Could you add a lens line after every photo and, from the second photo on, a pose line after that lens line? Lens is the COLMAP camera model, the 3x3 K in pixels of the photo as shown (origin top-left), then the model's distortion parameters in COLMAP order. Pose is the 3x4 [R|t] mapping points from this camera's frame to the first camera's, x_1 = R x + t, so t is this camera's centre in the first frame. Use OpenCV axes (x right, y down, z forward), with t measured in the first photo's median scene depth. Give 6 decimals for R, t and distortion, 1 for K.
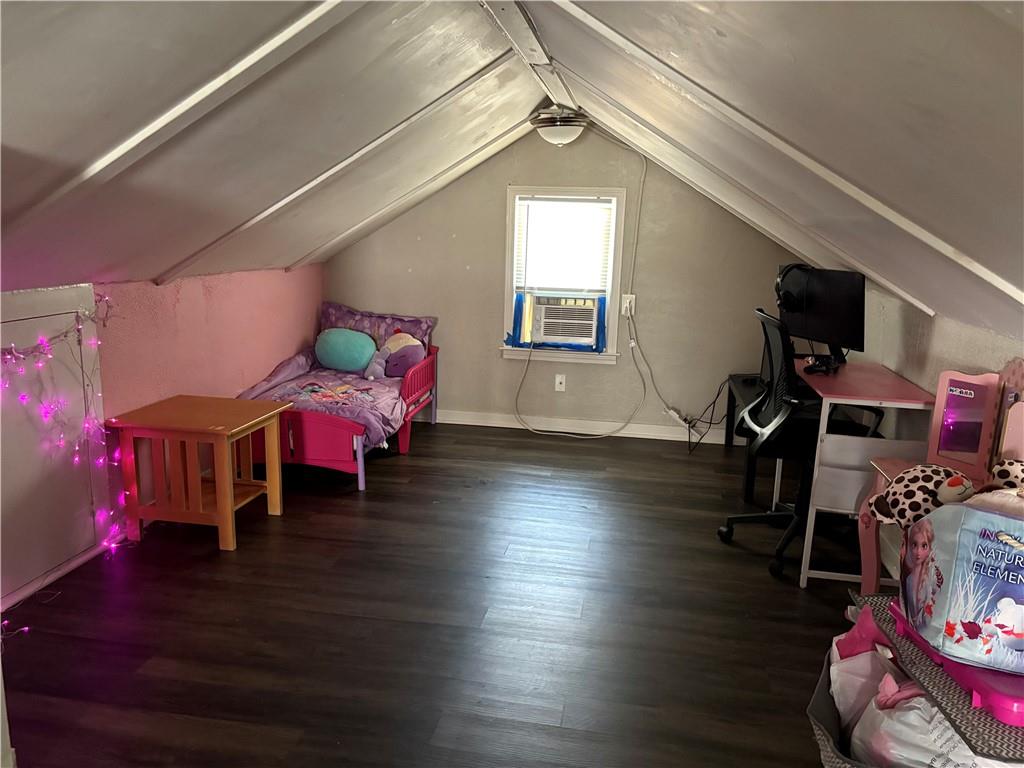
lens RADIAL K [[774.1, 0, 504.9], [0, 774.1, 384.0], [0, 0, 1]] dist [0.025648, -0.039418]
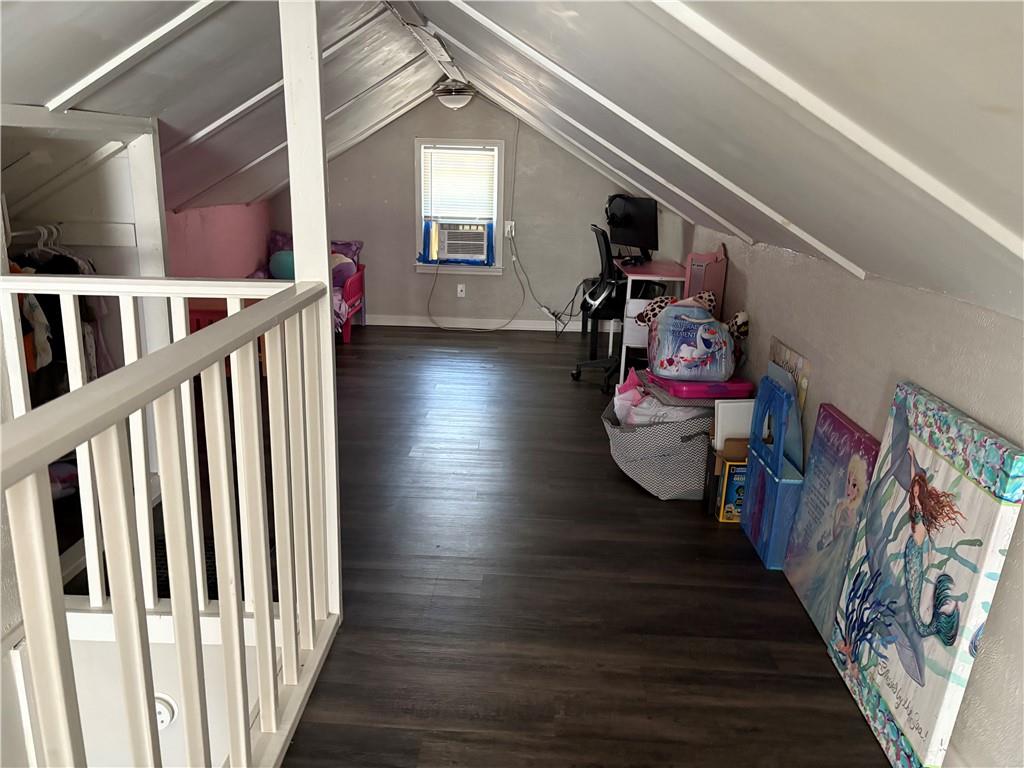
lens RADIAL K [[774.1, 0, 511.2], [0, 774.1, 384.5], [0, 0, 1]] dist [0.025648, -0.039418]
pose [[0.988029, -0.045275, 0.147474, -0.050523], [0.034935, 0.996795, 0.071961, 0.073977], [-0.150259, -0.065948, 0.986445, -0.361151]]
